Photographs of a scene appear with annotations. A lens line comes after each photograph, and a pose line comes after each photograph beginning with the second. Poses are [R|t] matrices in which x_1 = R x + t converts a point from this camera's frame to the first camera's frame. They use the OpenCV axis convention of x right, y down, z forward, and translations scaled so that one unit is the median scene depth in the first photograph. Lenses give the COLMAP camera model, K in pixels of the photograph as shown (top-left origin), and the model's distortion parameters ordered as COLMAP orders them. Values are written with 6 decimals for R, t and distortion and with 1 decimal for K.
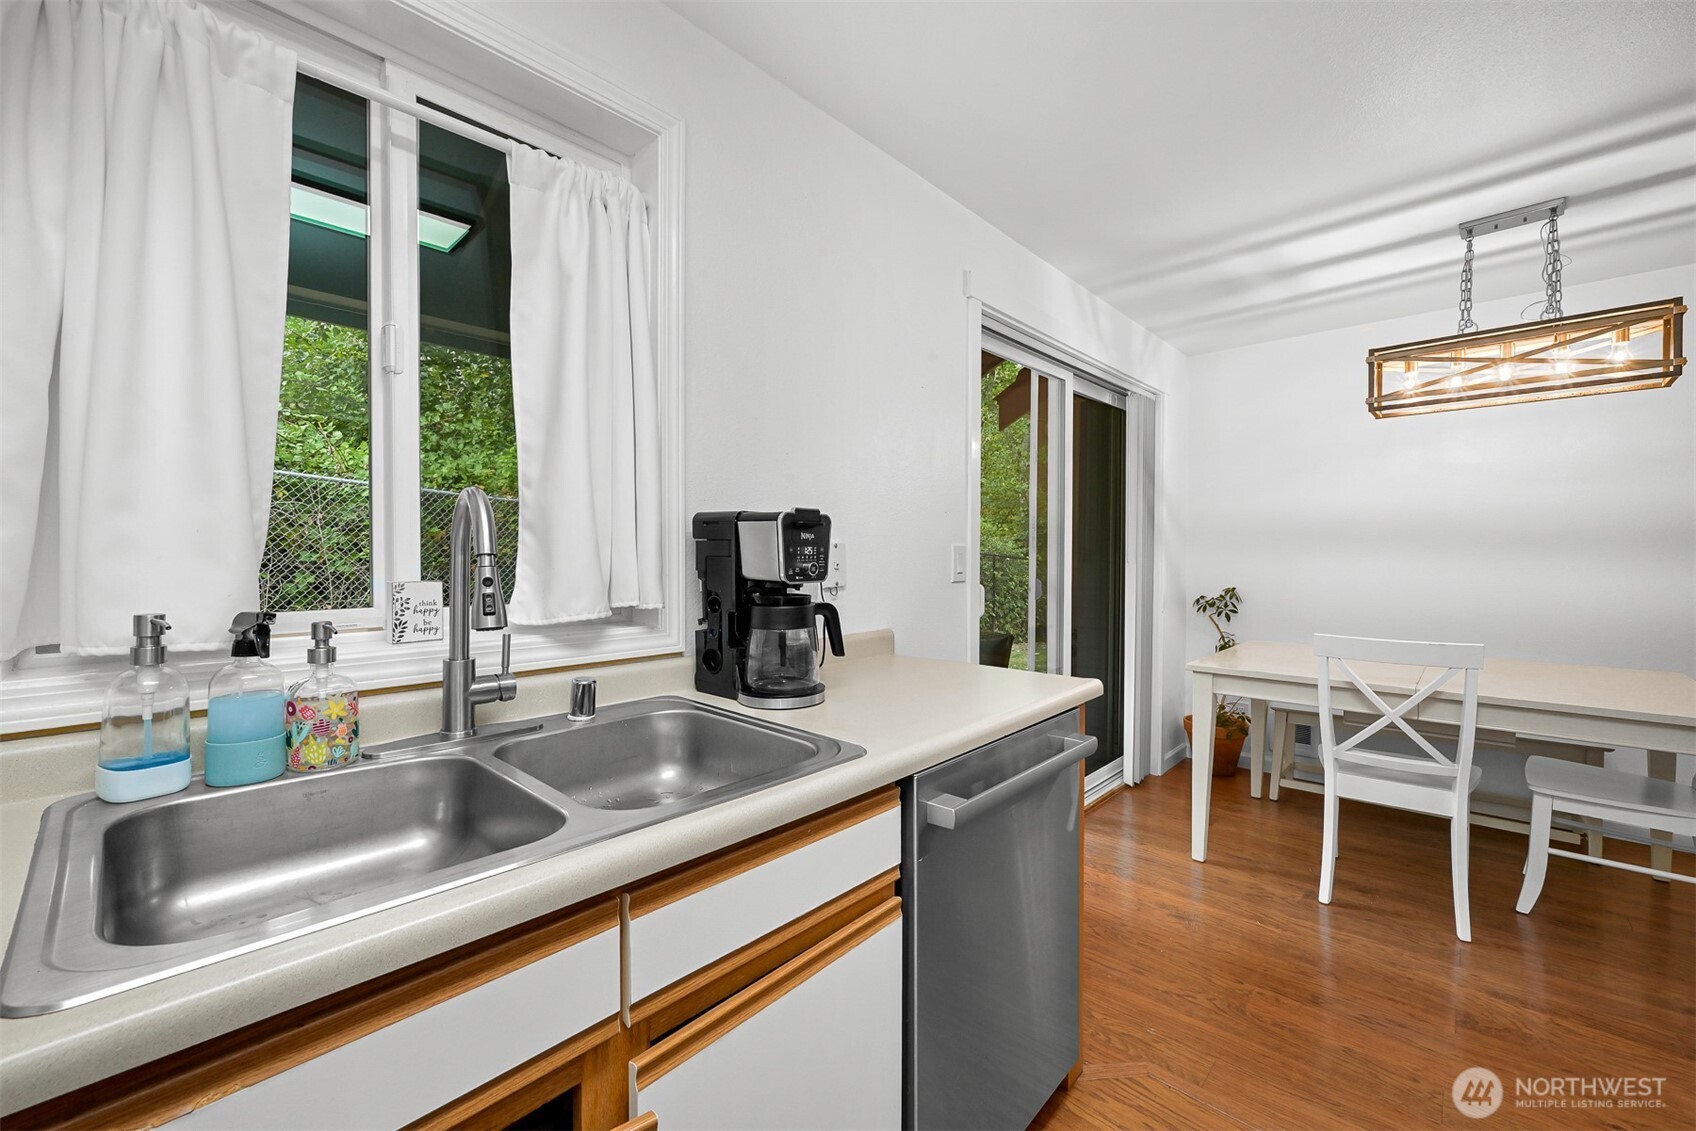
lens RADIAL K [[675.5, 0, 860.7], [0, 675.5, 562.7], [0, 0, 1]] dist [-0.001701, 0.000312]
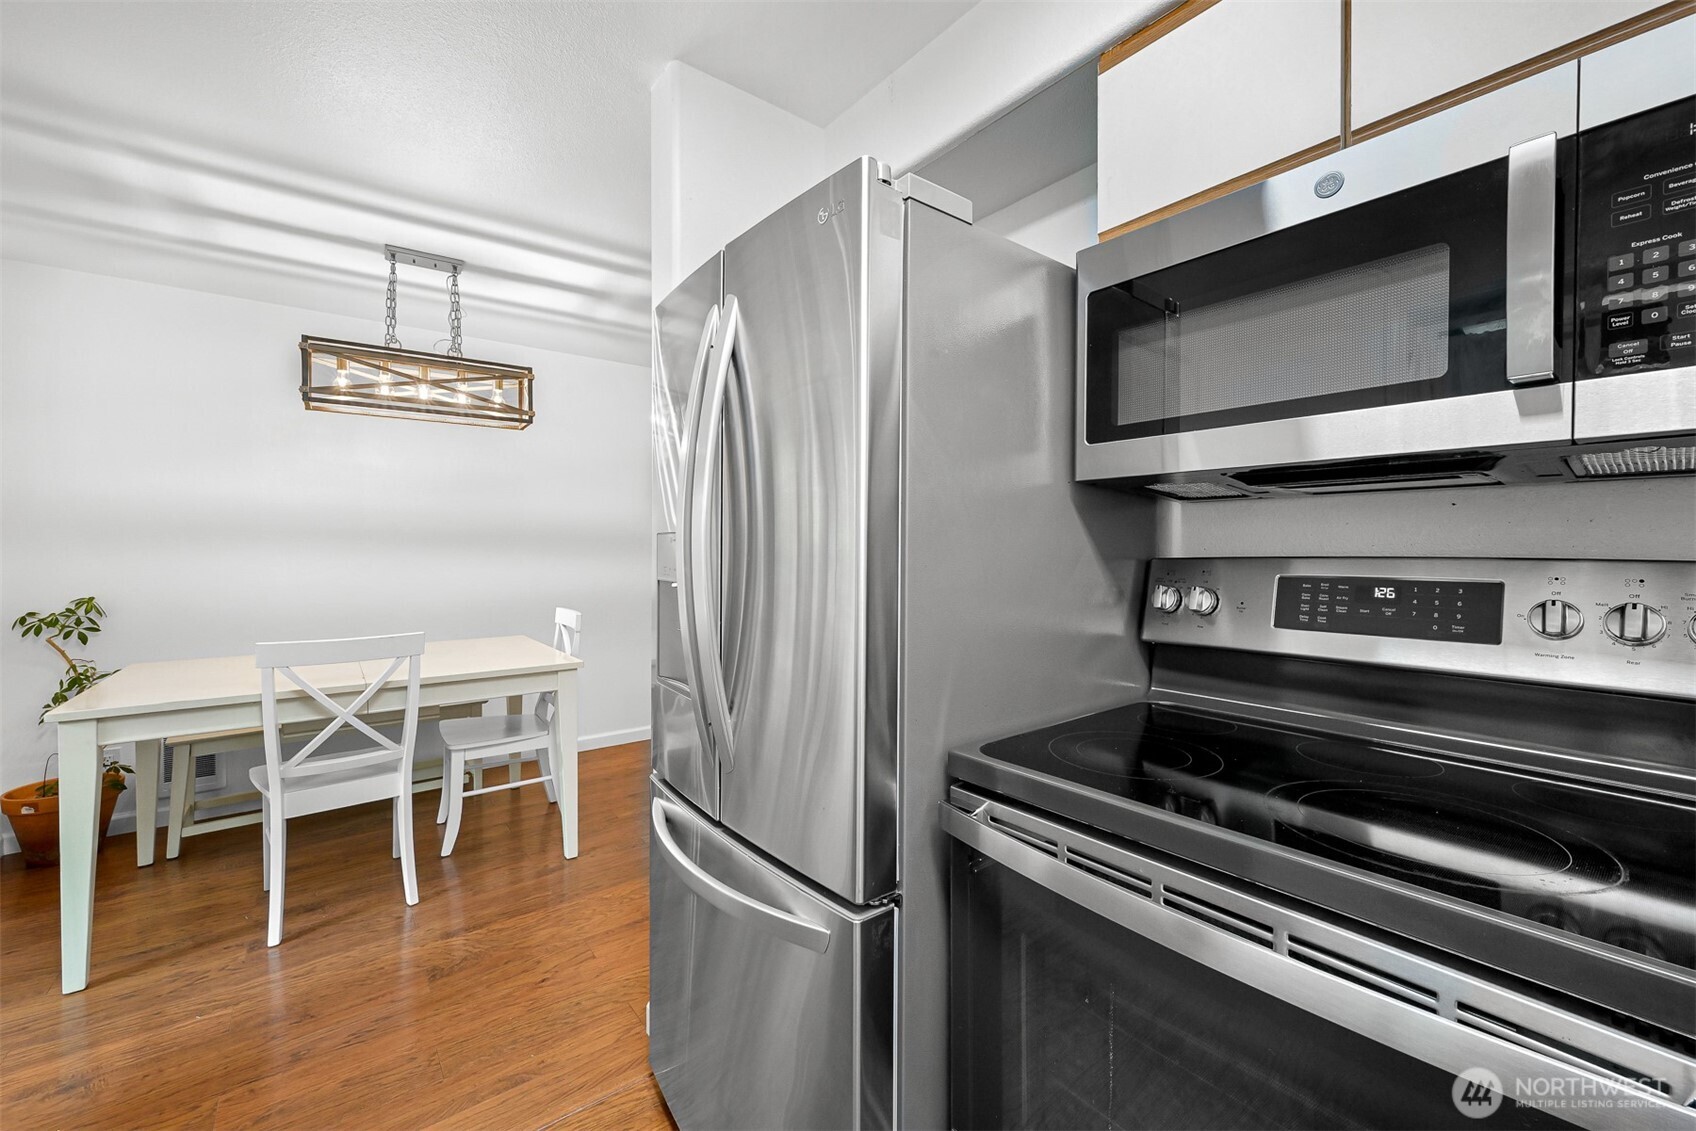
lens RADIAL K [[675.5, 0, 837.4], [0, 675.5, 555.3], [0, 0, 1]] dist [-0.001701, 0.000312]
pose [[0.174808, -0.007659, 0.984573, -0.050705], [0.015032, 0.999874, 0.005109, -0.000744], [-0.984488, 0.013907, 0.174901, 0.109858]]
